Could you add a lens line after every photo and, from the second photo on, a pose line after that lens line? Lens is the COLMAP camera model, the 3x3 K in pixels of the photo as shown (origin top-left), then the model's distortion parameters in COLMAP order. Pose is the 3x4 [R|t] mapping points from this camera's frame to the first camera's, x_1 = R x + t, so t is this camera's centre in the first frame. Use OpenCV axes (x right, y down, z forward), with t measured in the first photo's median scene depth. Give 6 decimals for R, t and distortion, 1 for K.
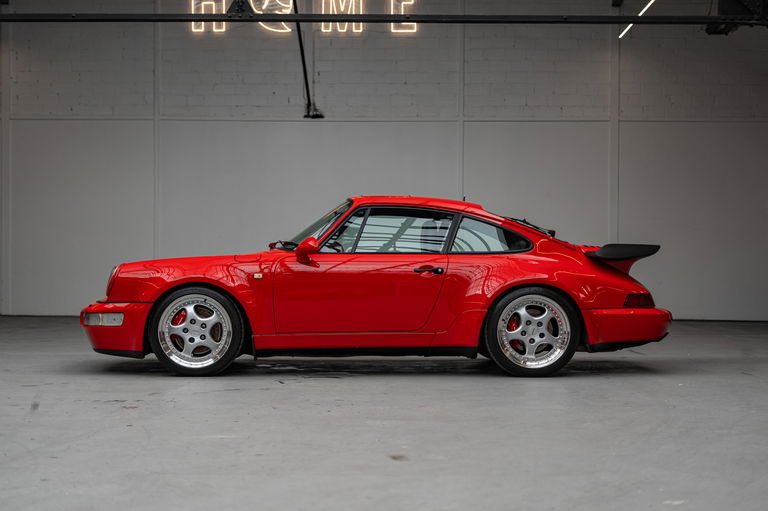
lens RADIAL K [[1146.2, 0, 384.0], [0, 1146.2, 255.5], [0, 0, 1]] dist [-0.000811, 0.016812]
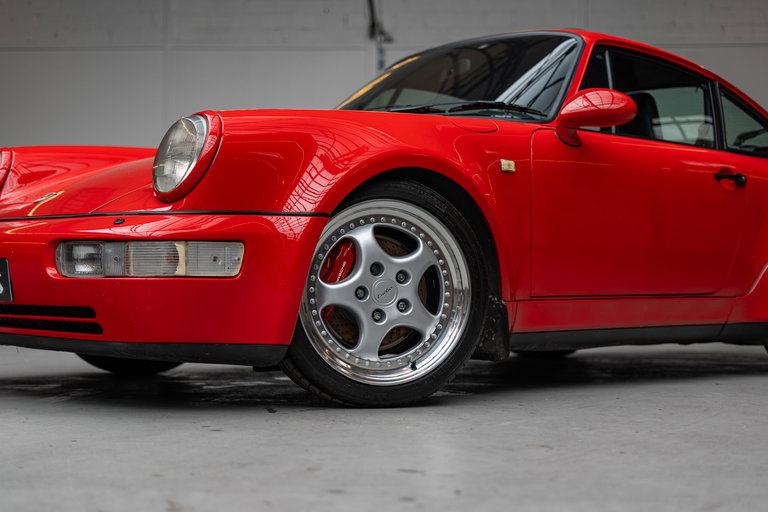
lens RADIAL K [[1146.2, 0, 384.0], [0, 1146.2, 256.0], [0, 0, 1]] dist [-0.000811, 0.016812]
pose [[0.998006, 0.002690, -0.063067, -0.012542], [-0.003713, 0.999863, -0.016103, 0.028794], [0.063015, 0.016305, 0.997879, 0.283929]]
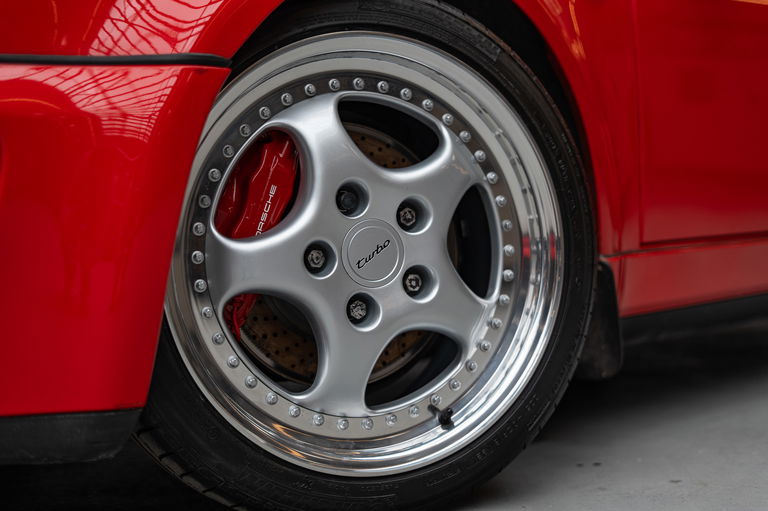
lens RADIAL K [[1146.2, 0, 384.0], [0, 1146.2, 255.5], [0, 0, 1]] dist [-0.000811, 0.016812]
pose [[0.998574, -0.050618, 0.016945, -0.025225], [0.050111, 0.998320, 0.029094, 0.029611], [-0.018389, -0.028203, 0.999433, 0.395730]]
